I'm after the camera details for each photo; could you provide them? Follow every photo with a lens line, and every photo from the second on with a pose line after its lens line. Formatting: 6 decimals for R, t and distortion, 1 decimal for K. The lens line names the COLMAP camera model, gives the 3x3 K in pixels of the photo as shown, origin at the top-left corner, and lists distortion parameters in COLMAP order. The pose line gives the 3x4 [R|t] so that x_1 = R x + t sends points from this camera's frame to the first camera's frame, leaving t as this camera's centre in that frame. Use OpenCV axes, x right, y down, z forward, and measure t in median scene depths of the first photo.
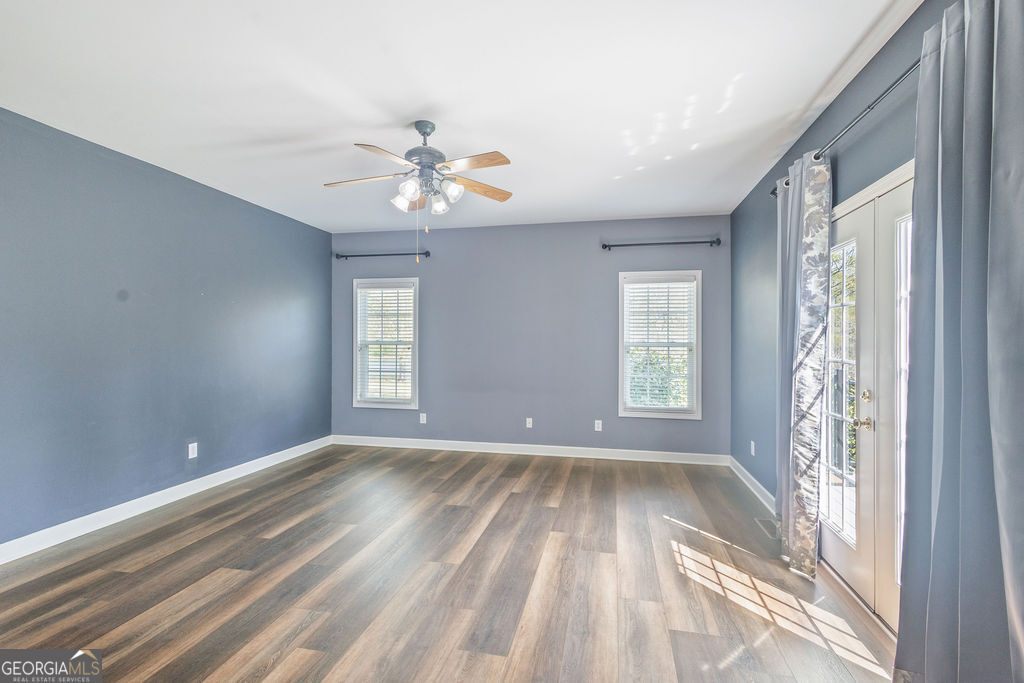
lens RADIAL K [[470.3, 0, 518.0], [0, 470.3, 338.3], [0, 0, 1]] dist [0.013737, -0.004060]
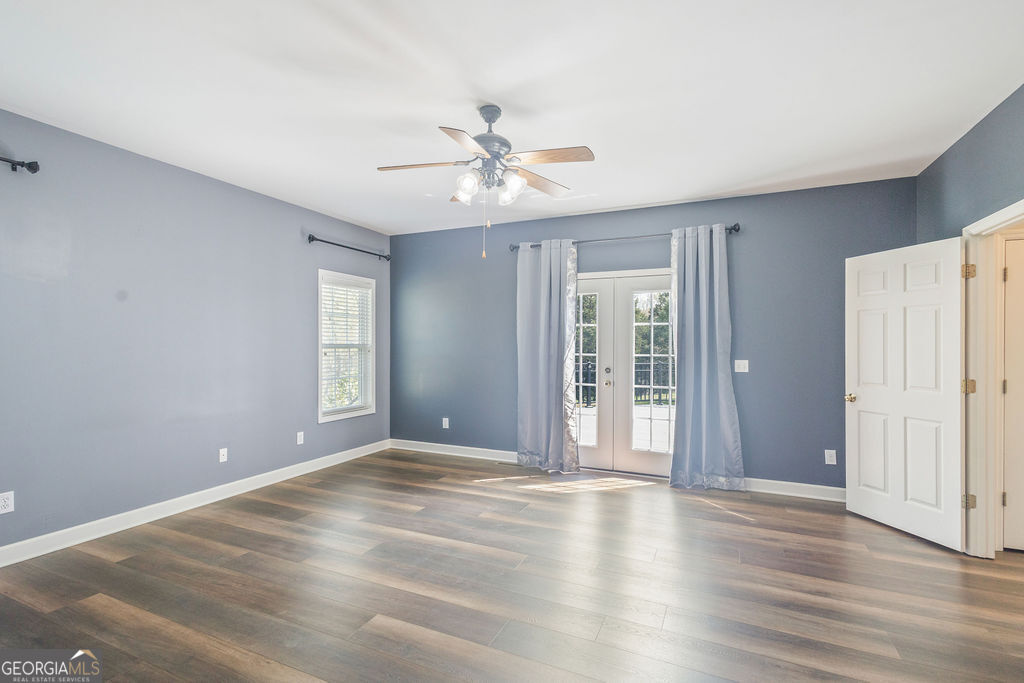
lens RADIAL K [[470.3, 0, 509.4], [0, 470.3, 341.9], [0, 0, 1]] dist [0.013737, -0.004060]
pose [[0.222710, 0.000923, 0.974884, -0.991042], [-0.010689, 0.999942, 0.001495, -0.001527], [-0.974826, -0.010753, 0.222706, 0.685520]]
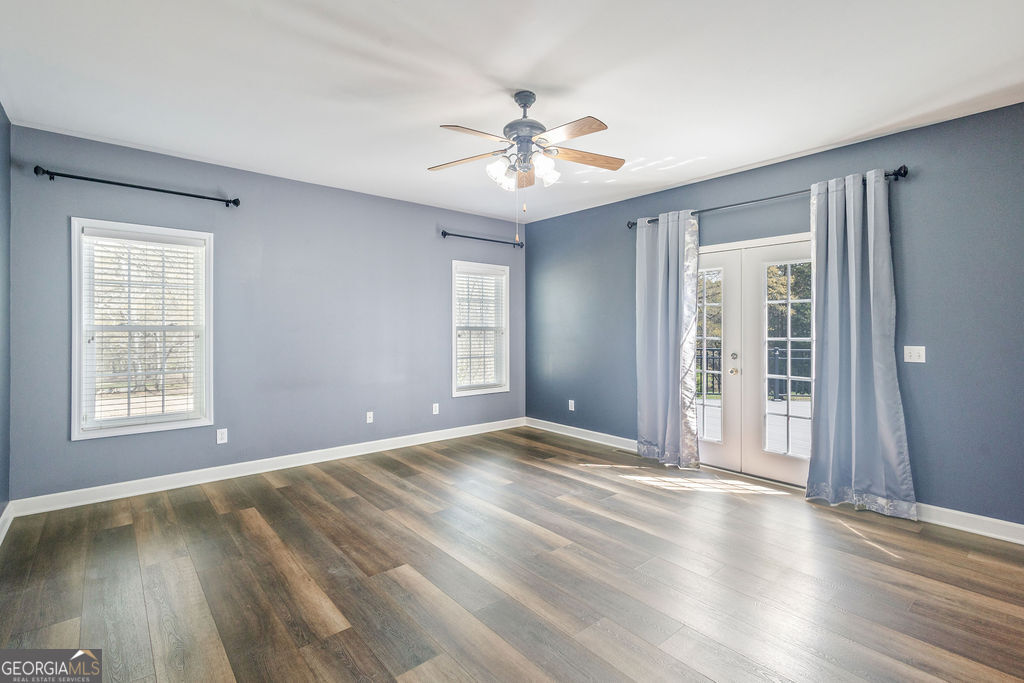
lens RADIAL K [[470.3, 0, 510.4], [0, 470.3, 324.6], [0, 0, 1]] dist [0.013737, -0.004060]
pose [[0.614661, 0.001030, 0.788790, -0.869817], [-0.005136, 0.999983, 0.002696, 0.000163], [-0.788774, -0.005708, 0.614656, 0.404002]]
